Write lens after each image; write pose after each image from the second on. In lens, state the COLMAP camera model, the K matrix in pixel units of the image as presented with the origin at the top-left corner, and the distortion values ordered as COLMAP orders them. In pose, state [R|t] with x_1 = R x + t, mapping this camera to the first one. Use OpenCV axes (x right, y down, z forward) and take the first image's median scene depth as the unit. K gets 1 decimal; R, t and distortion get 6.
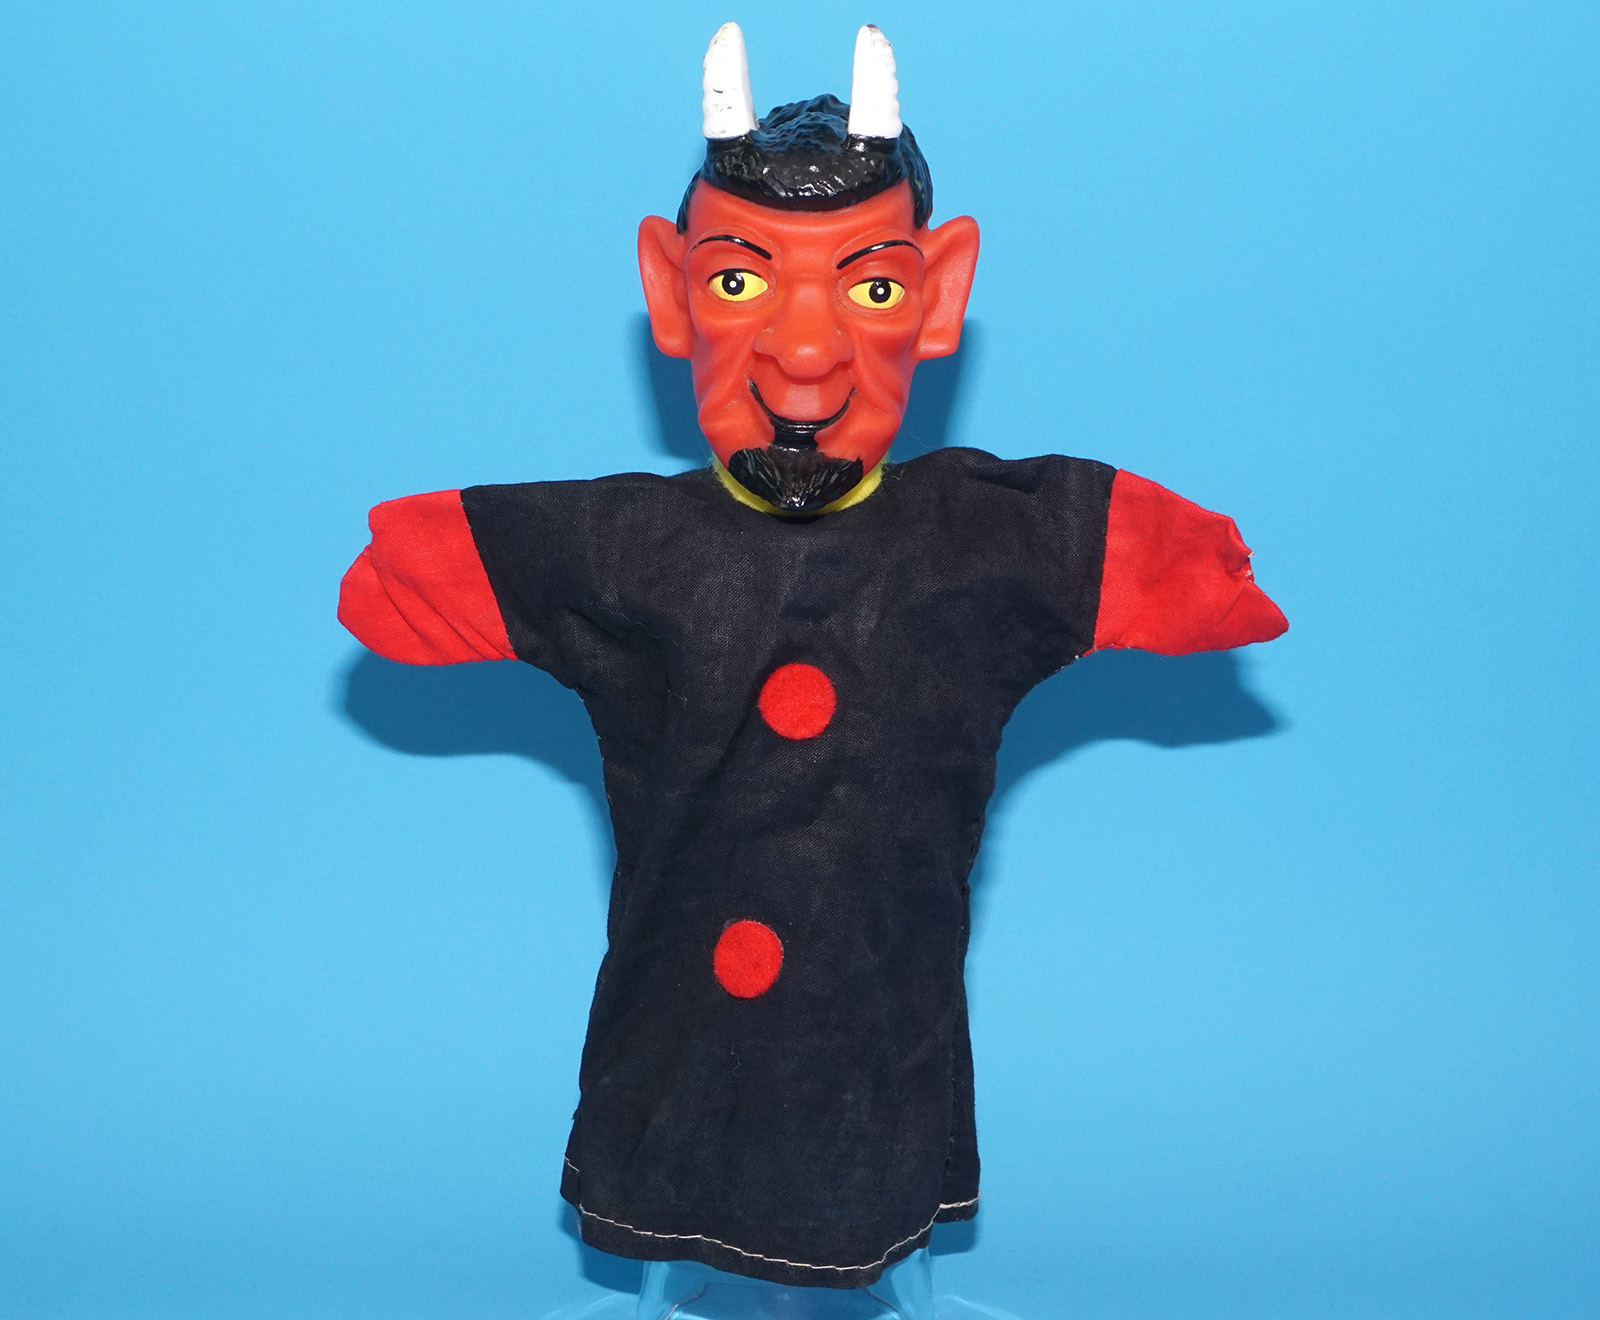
lens RADIAL K [[4987.6, 0, 801.1], [0, 4987.6, 652.6], [0, 0, 1]] dist [0.478593, 0.000000]
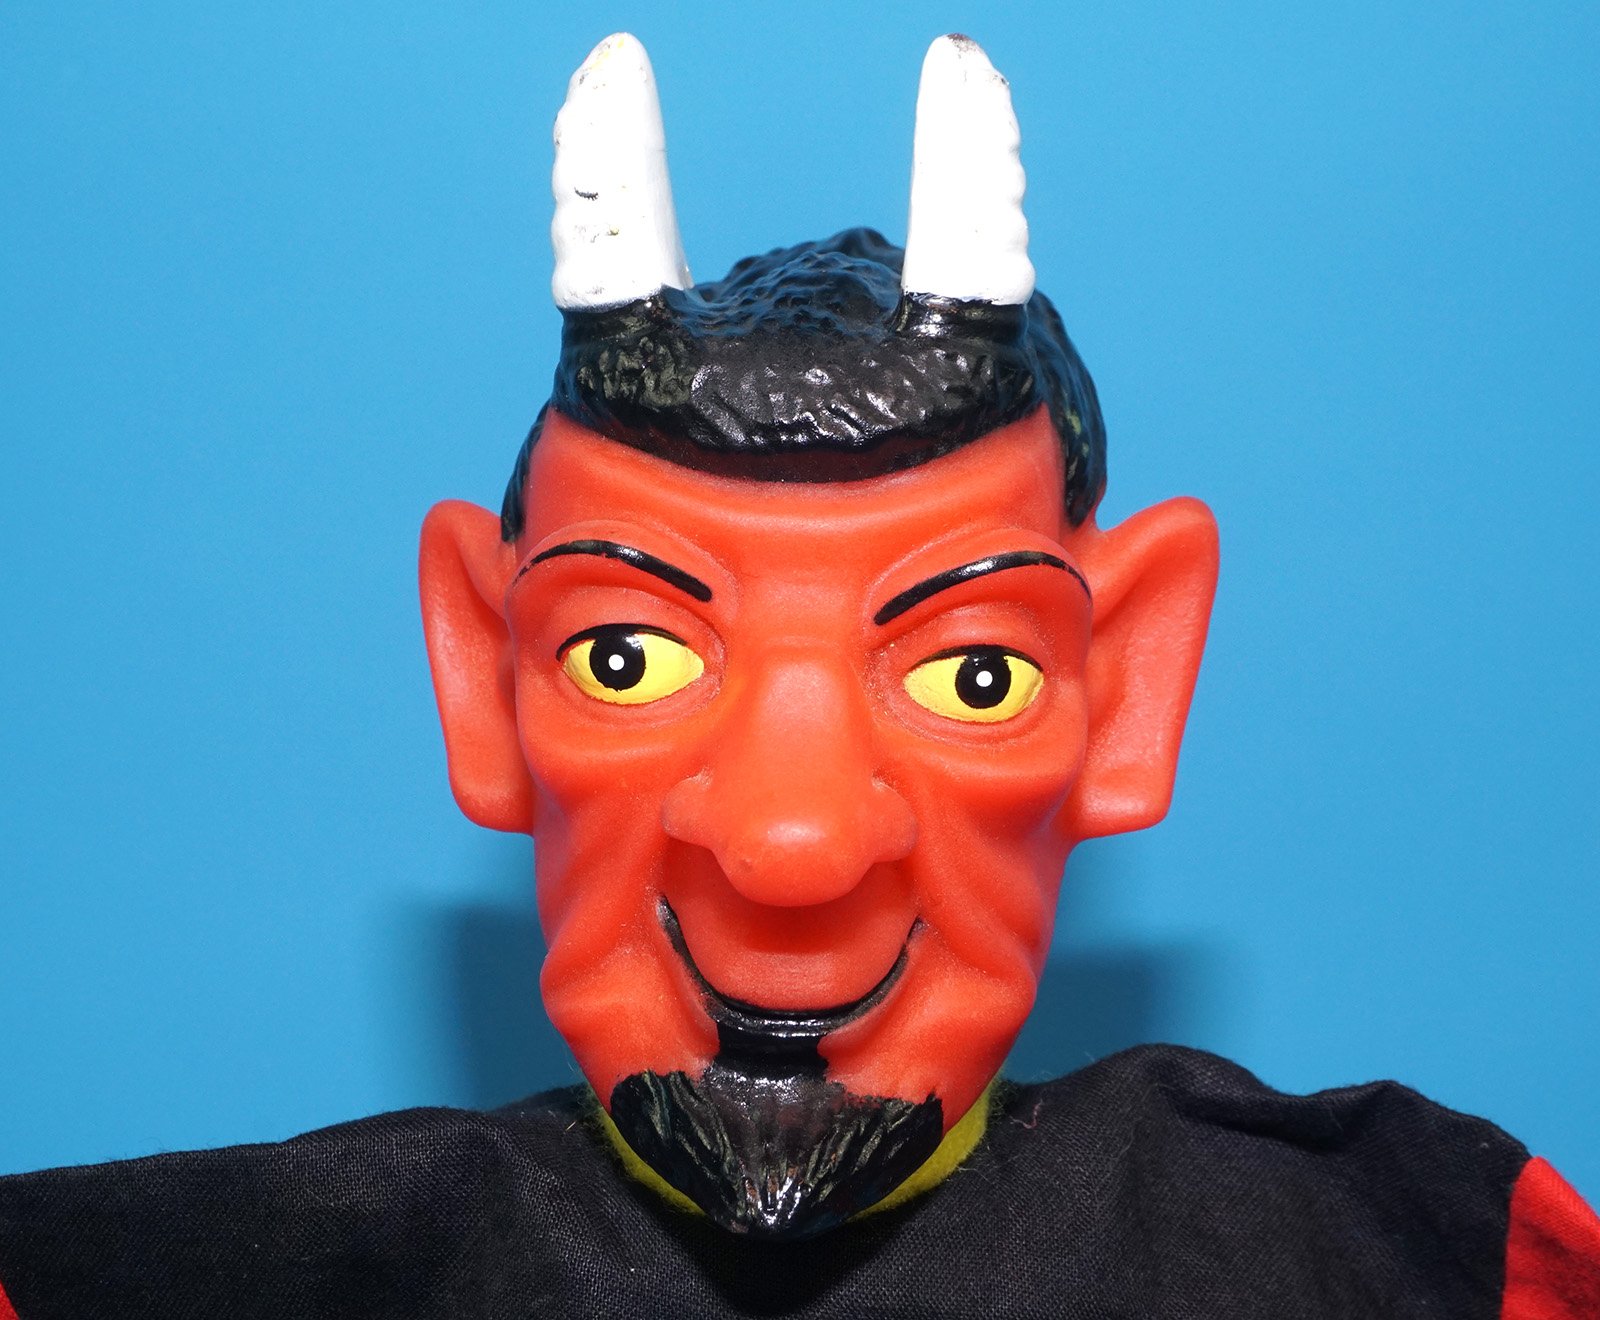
lens RADIAL K [[4934.2, 0, 924.6], [0, 4934.2, 662.9], [0, 0, 1]] dist [1.511478, 0.000000]
pose [[0.999981, -0.002072, 0.005874, 0.008691], [0.002468, 0.997667, -0.068222, -0.046238], [-0.005719, 0.068235, 0.997653, 0.600575]]
